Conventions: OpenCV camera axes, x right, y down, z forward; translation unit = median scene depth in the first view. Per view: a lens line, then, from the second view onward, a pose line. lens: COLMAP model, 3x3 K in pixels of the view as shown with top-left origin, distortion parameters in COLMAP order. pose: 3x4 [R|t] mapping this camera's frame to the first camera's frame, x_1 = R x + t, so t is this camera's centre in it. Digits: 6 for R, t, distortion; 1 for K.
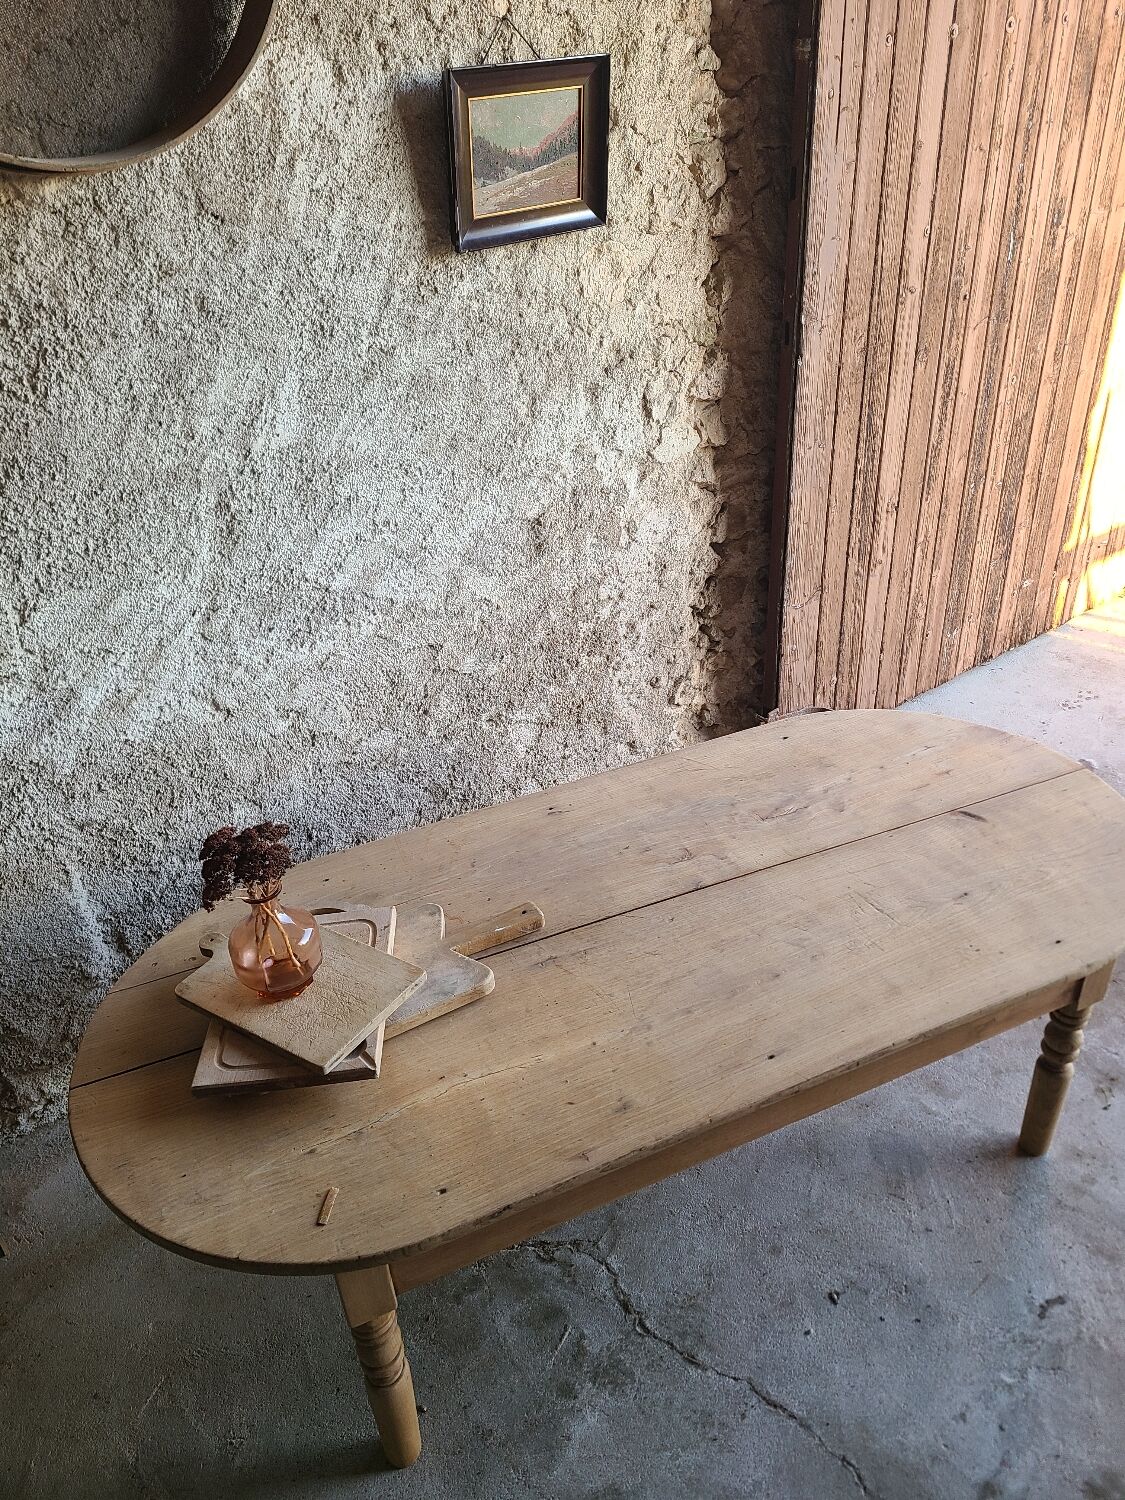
lens RADIAL K [[1126.9, 0, 572.3], [0, 1126.9, 772.0], [0, 0, 1]] dist [0.064735, -0.054450]
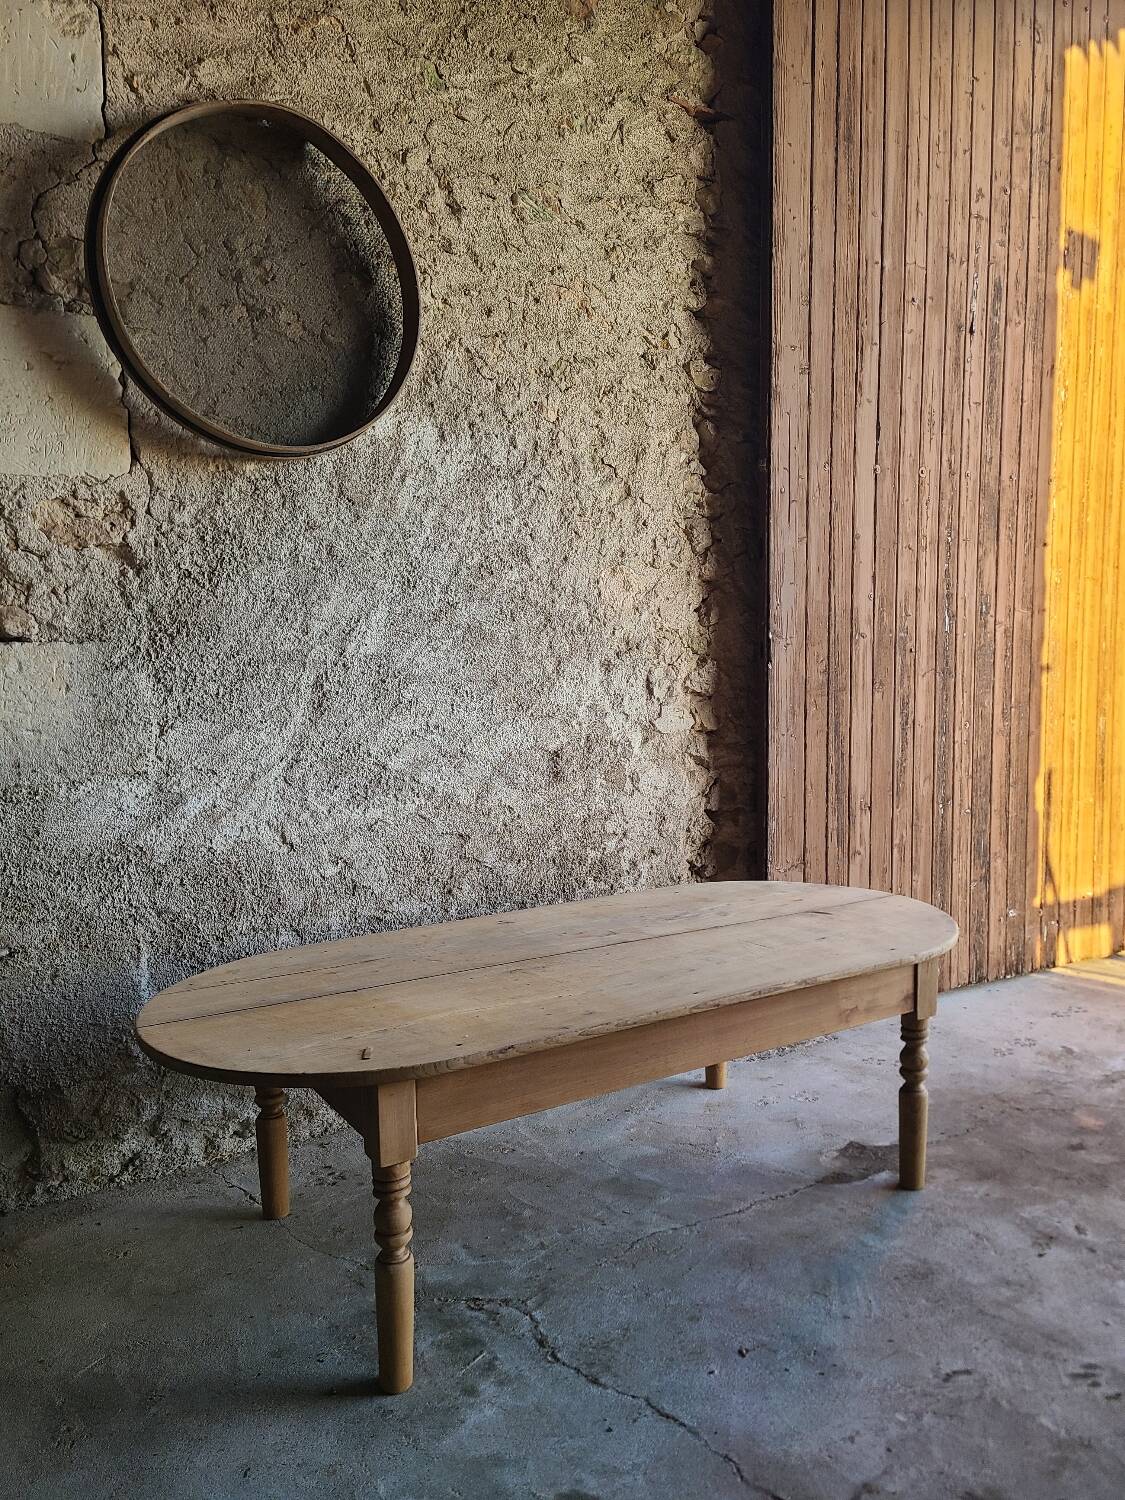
lens RADIAL K [[1126.9, 0, 561.5], [0, 1126.9, 765.8], [0, 0, 1]] dist [0.064735, -0.054450]
pose [[0.992018, 0.050292, -0.115634, 0.146617], [-0.097116, 0.889633, -0.446231, 0.427545], [0.080430, 0.453899, 0.887416, -0.149813]]
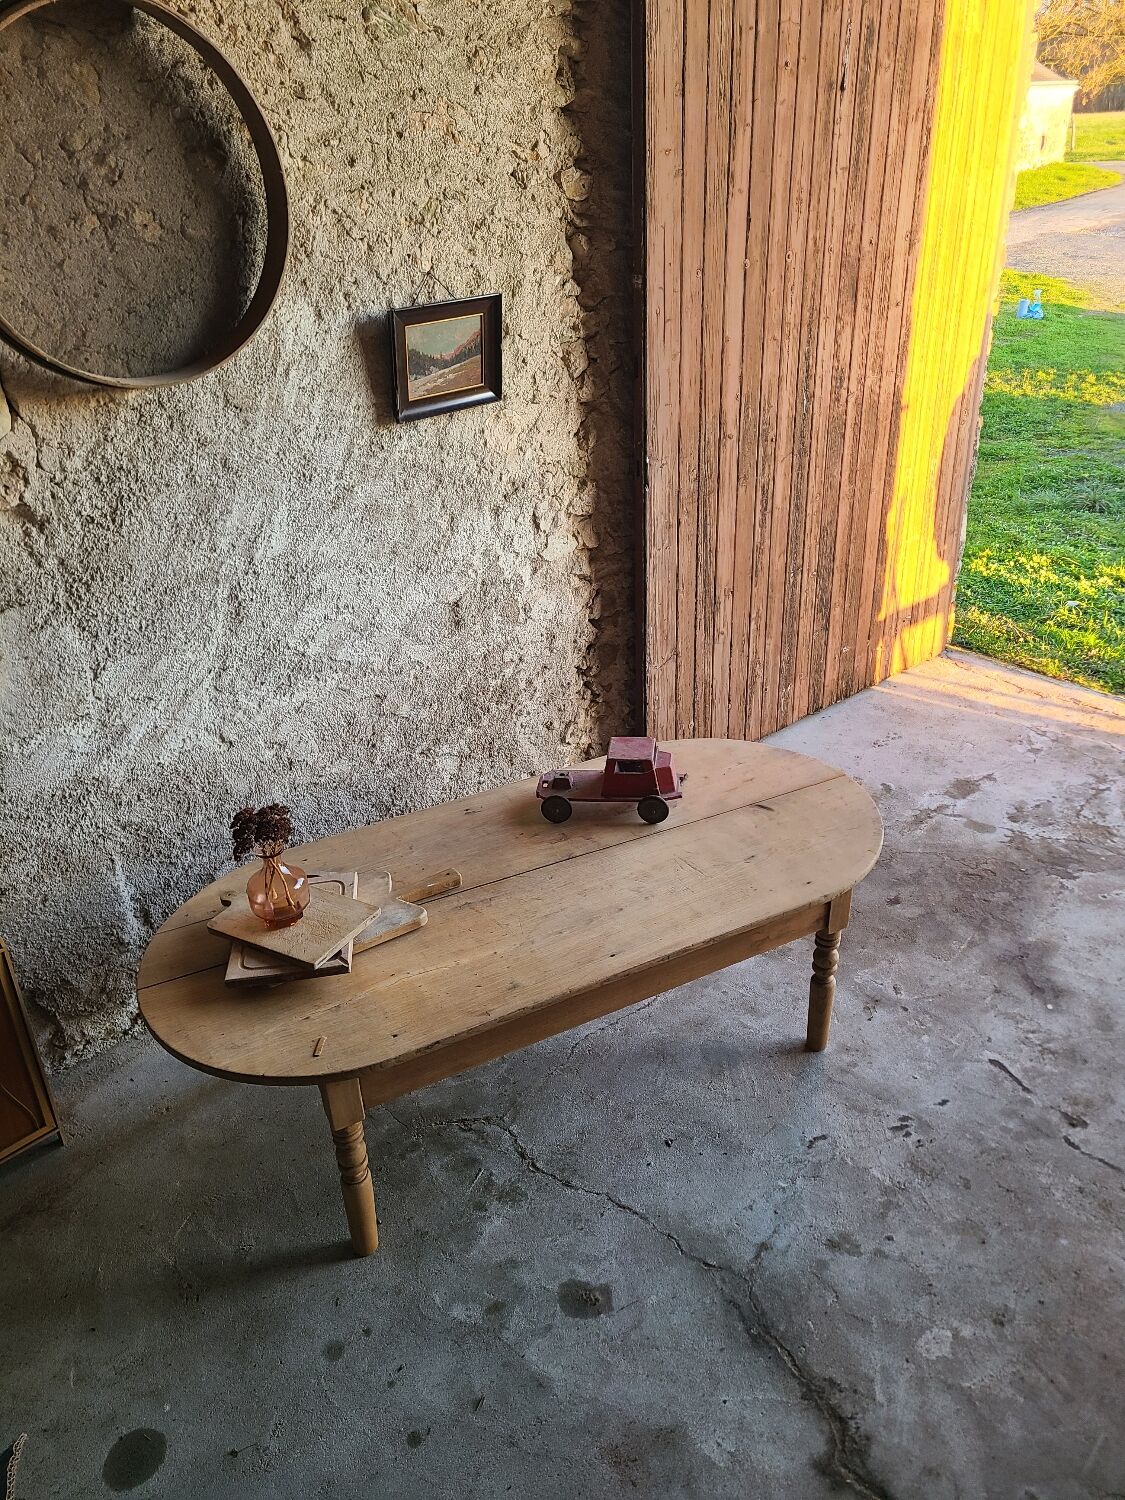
lens RADIAL K [[1126.9, 0, 556.9], [0, 1126.9, 751.5], [0, 0, 1]] dist [0.064735, -0.054450]
pose [[0.998712, -0.013213, 0.048994, 0.024905], [0.017276, 0.996362, -0.083456, 0.082910], [-0.047713, 0.084195, 0.995306, -0.406053]]
